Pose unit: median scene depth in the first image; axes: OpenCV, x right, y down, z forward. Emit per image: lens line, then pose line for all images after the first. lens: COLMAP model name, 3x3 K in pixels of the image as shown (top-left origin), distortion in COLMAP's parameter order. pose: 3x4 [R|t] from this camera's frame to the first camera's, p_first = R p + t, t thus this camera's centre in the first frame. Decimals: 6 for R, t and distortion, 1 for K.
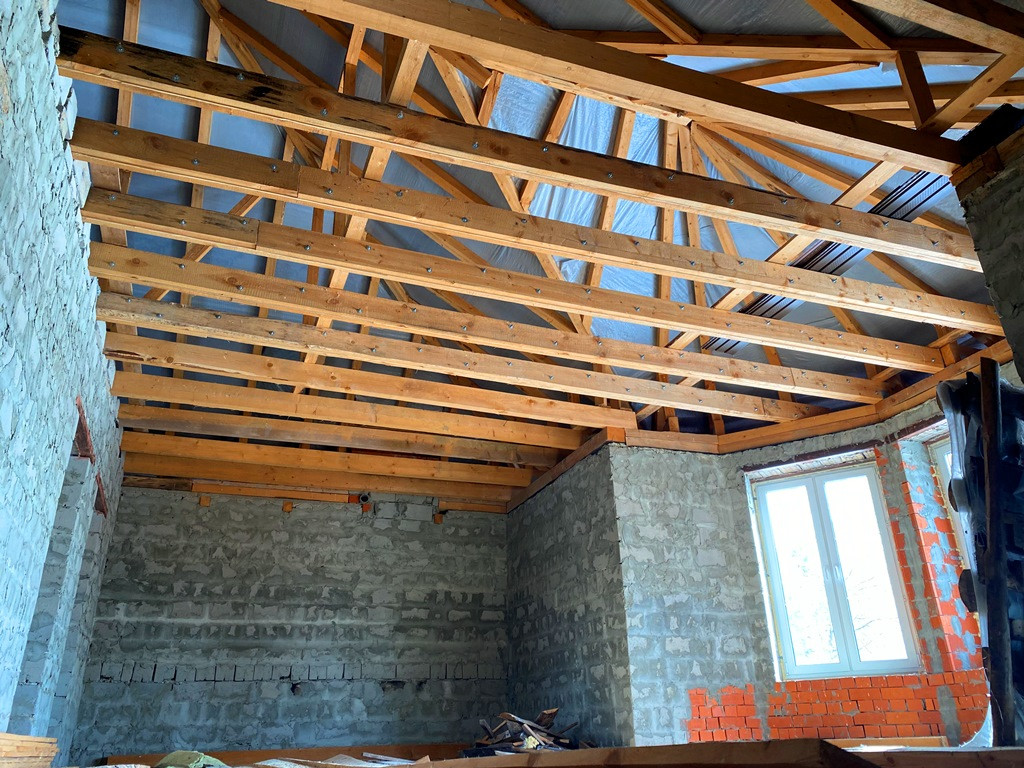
lens RADIAL K [[786.2, 0, 510.5], [0, 786.2, 384.6], [0, 0, 1]] dist [0.030832, -0.000495]
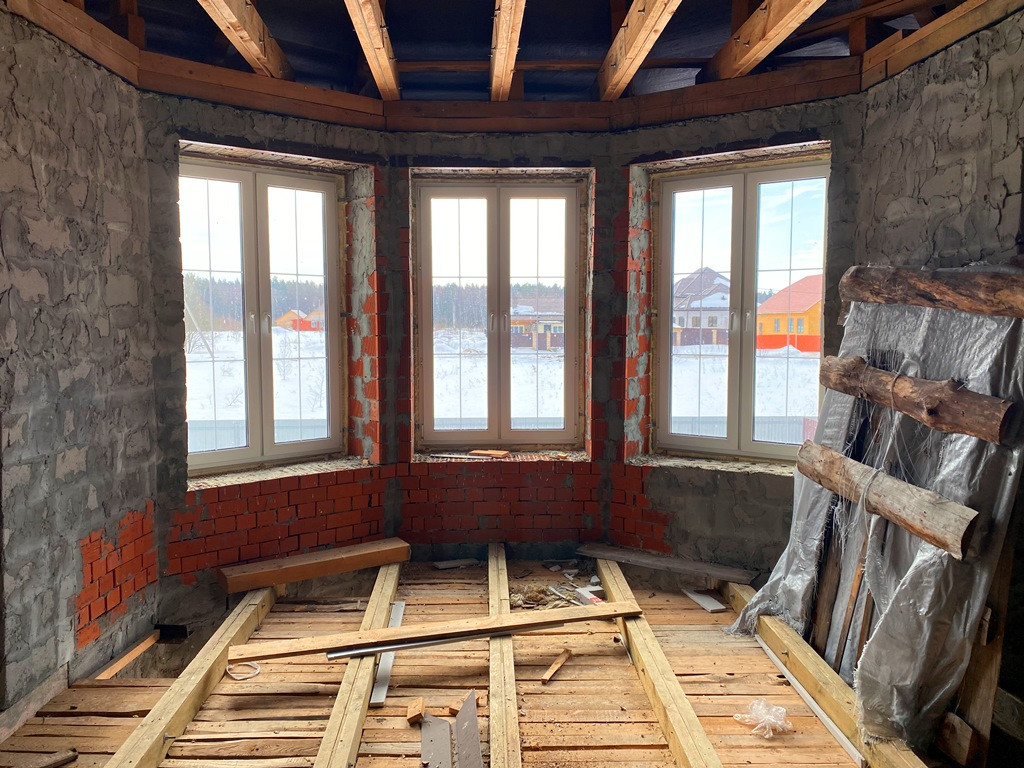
lens RADIAL K [[786.2, 0, 512.7], [0, 786.2, 382.2], [0, 0, 1]] dist [0.030832, -0.000495]
pose [[0.324518, -0.048031, 0.944659, -0.168090], [-0.396255, 0.899945, 0.181883, 0.076823], [-0.858877, -0.433350, 0.273016, 0.621741]]
